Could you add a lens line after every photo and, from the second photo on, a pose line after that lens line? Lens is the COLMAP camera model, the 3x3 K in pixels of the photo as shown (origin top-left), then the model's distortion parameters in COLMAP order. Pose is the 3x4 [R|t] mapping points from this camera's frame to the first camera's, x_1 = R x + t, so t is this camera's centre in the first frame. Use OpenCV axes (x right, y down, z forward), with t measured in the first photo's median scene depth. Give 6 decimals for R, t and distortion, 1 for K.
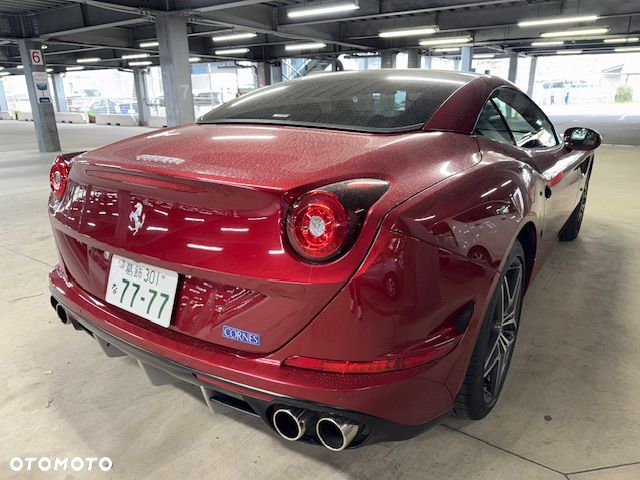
lens RADIAL K [[458.7, 0, 323.8], [0, 458.7, 241.4], [0, 0, 1]] dist [-0.005018, -0.007133]
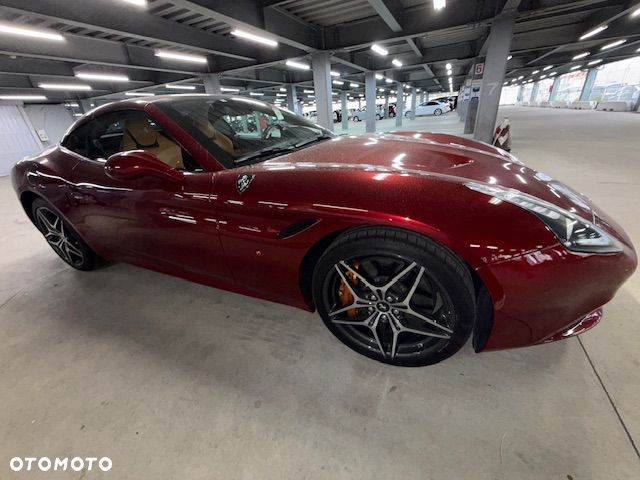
lens RADIAL K [[255.8, 0, 318.5], [0, 255.8, 239.3], [0, 0, 1]] dist [-0.000827, -0.000702]
pose [[0.172656, 0.421819, -0.890089, 0.302478], [-0.216688, 0.897788, 0.383435, -0.096894], [0.960852, 0.126669, 0.246411, 0.334794]]
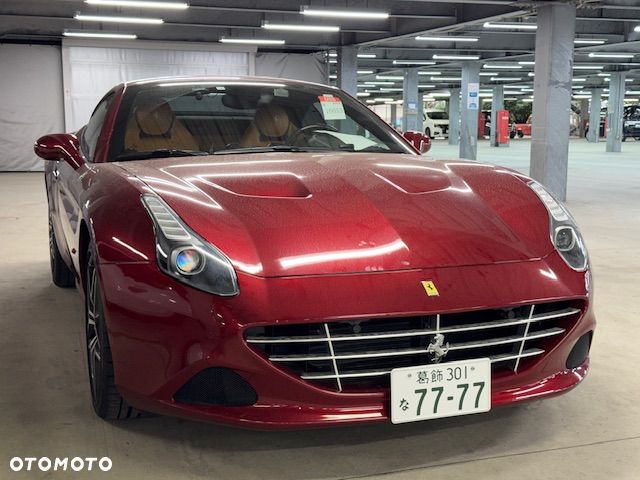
lens RADIAL K [[895.7, 0, 320.0], [0, 895.7, 240.0], [0, 0, 1]] dist [0.082002, 0.047266]
pose [[-0.593952, 0.113171, -0.796501, 0.436369], [-0.238749, 0.920658, 0.308848, -0.186972], [0.768258, 0.373605, -0.519807, 0.619835]]
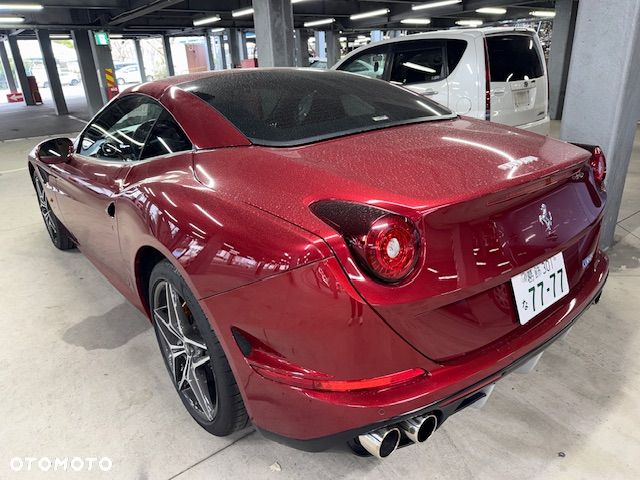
lens RADIAL K [[458.7, 0, 323.8], [0, 458.7, 241.4], [0, 0, 1]] dist [-0.005018, -0.007133]
pose [[0.279465, -0.352527, 0.893098, -0.216543], [0.331052, 0.908500, 0.255015, -0.063273], [-0.901279, 0.224394, 0.370599, 0.154899]]
